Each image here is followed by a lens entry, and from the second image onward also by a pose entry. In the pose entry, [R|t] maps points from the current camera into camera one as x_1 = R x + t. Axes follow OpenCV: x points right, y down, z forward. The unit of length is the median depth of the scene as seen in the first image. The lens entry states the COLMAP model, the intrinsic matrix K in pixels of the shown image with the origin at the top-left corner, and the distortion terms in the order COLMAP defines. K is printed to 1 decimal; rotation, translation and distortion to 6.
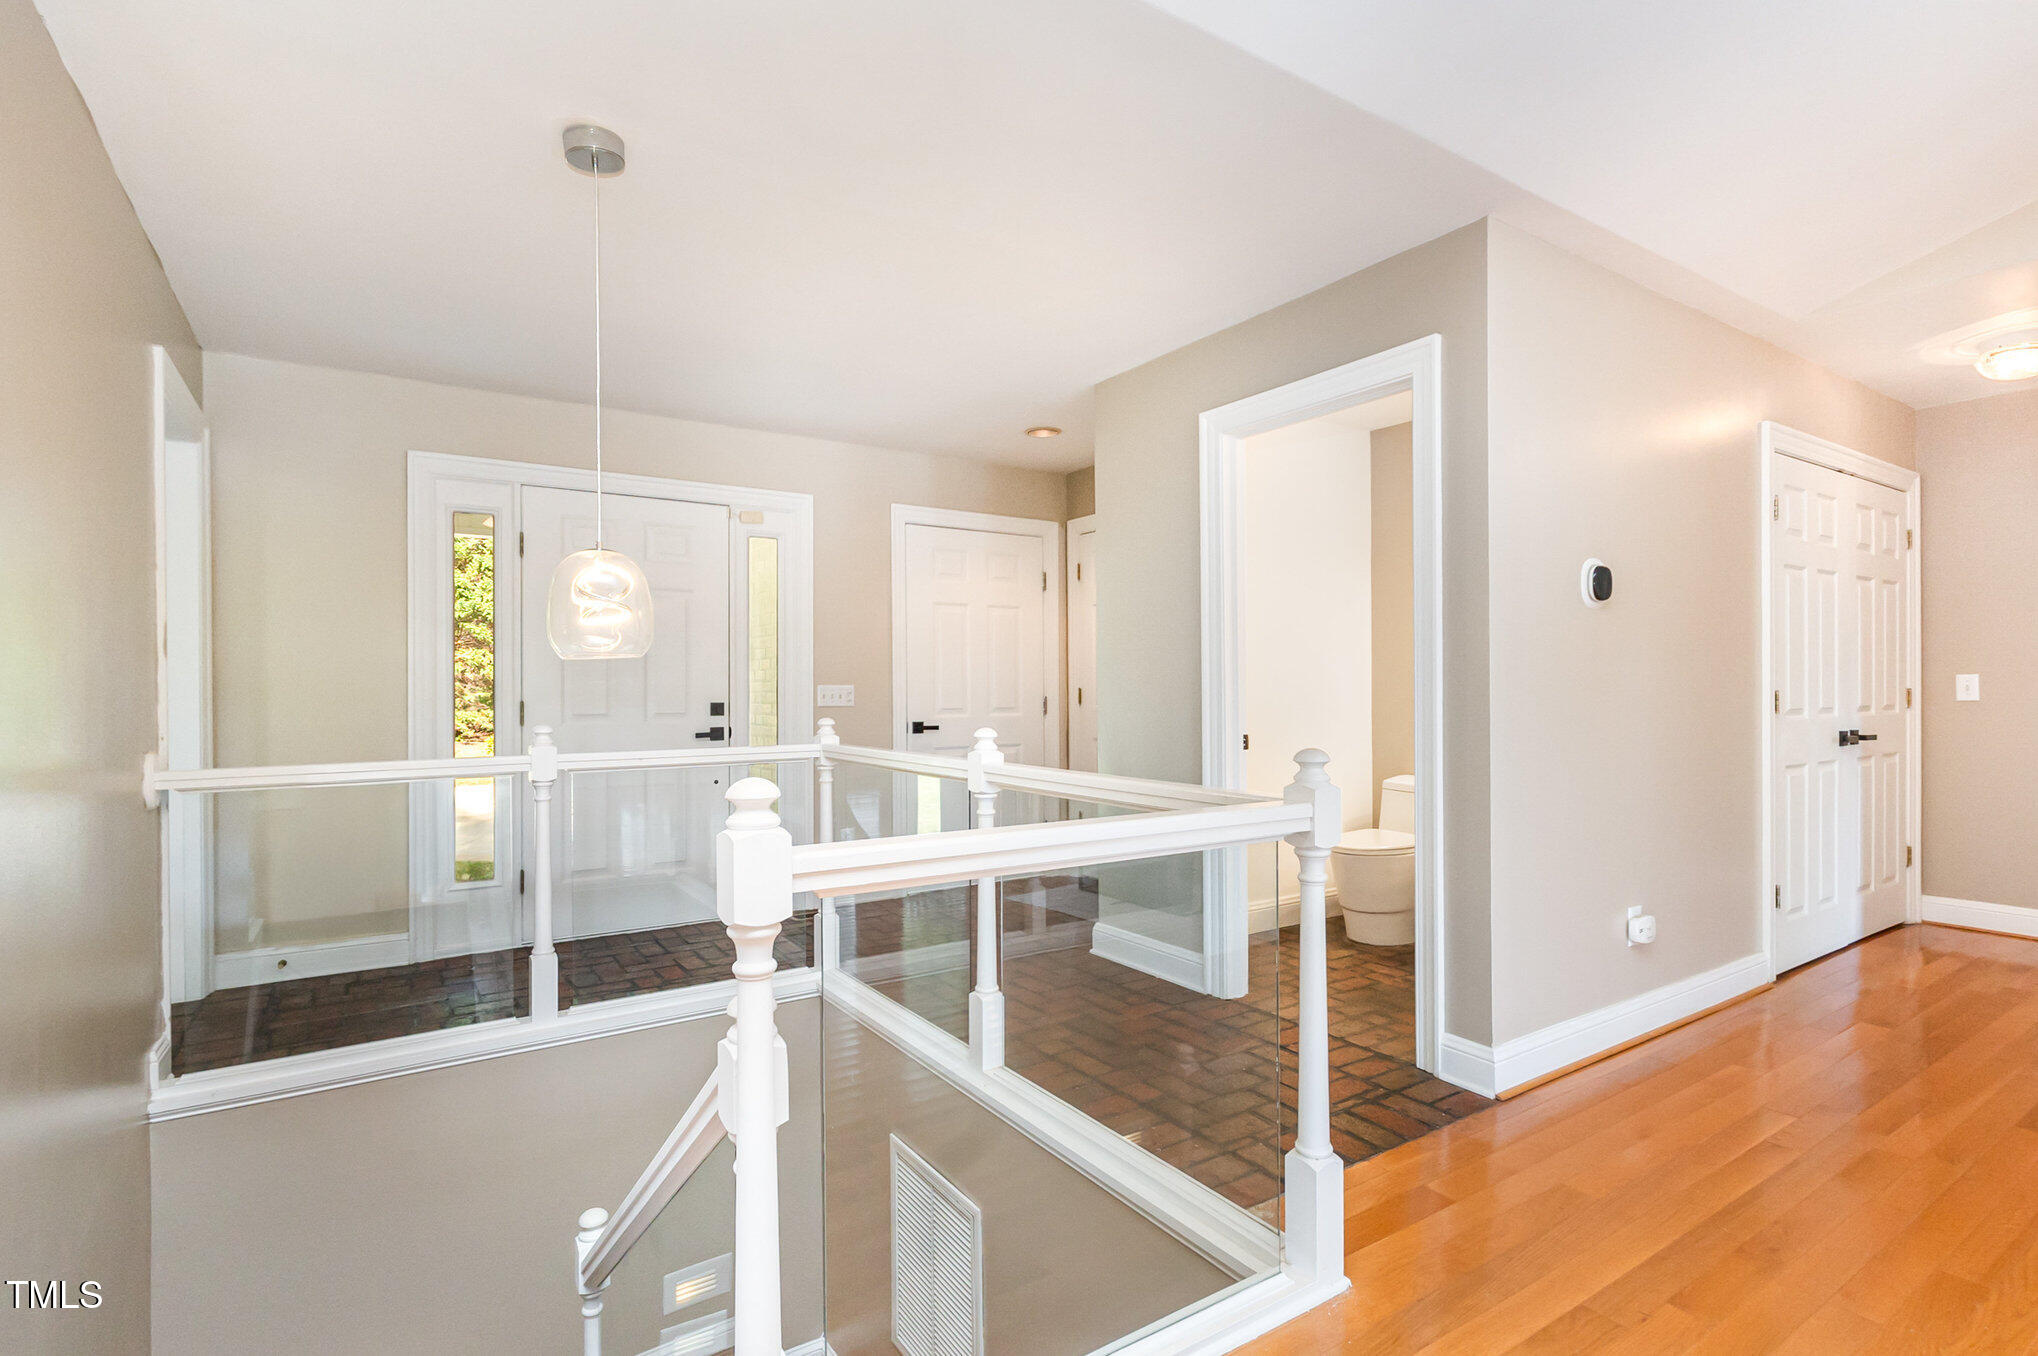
lens RADIAL K [[958.6, 0, 1019.0], [0, 958.6, 678.0], [0, 0, 1]] dist [0.001036, 0.000266]
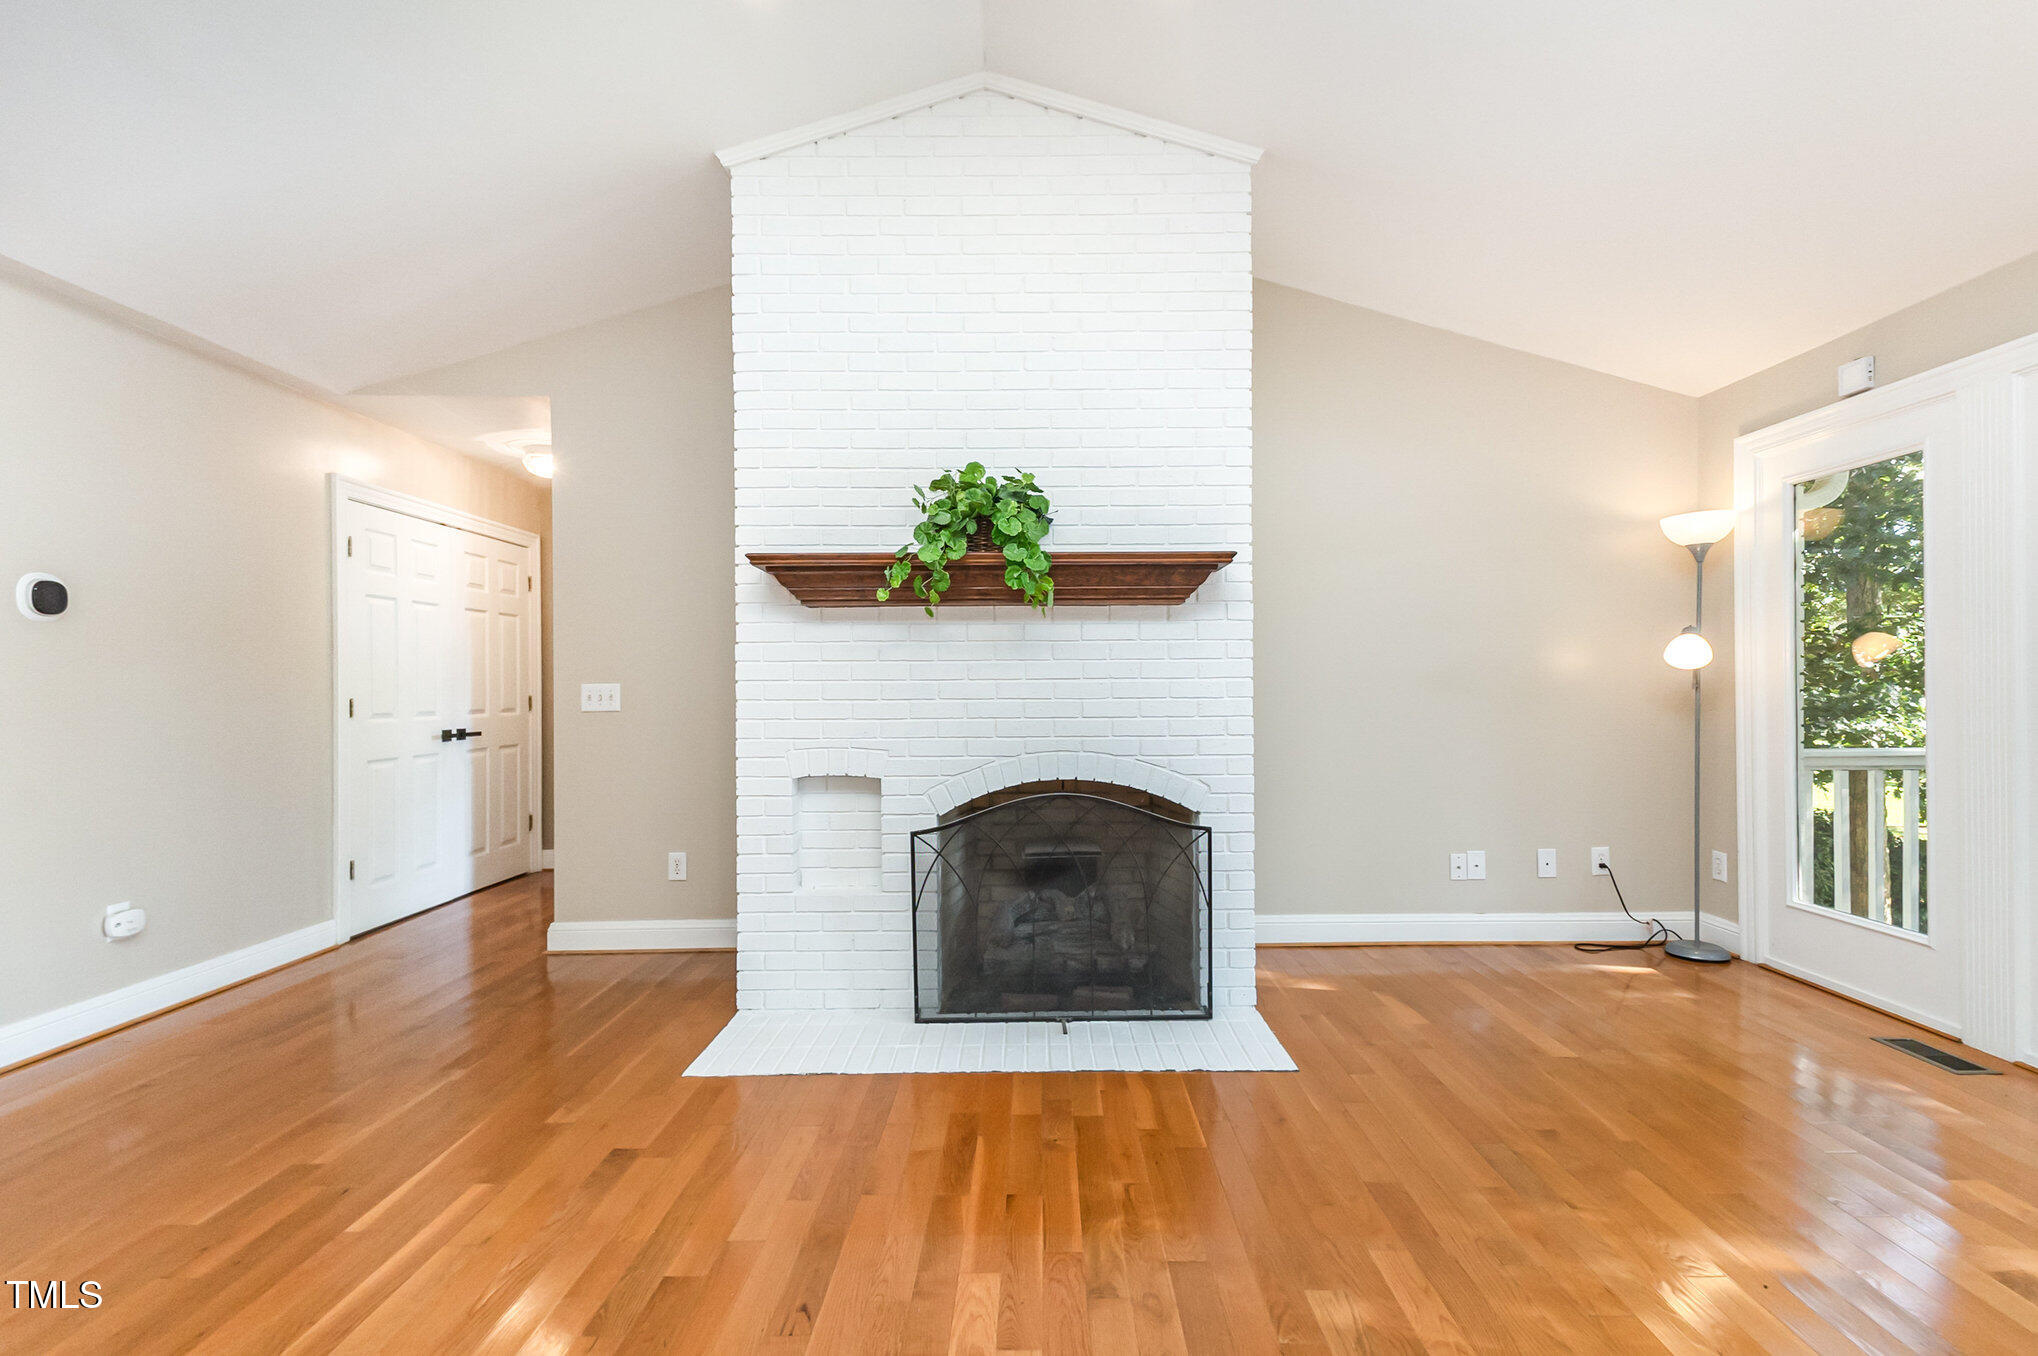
lens RADIAL K [[958.2, 0, 1019.9], [0, 958.2, 688.0], [0, 0, 1]] dist [0.025586, -0.000695]
pose [[0.552711, -0.000414, 0.833373, 0.211081], [-0.003161, 0.999992, 0.002593, -0.005151], [-0.833367, -0.004068, 0.552705, -0.321726]]
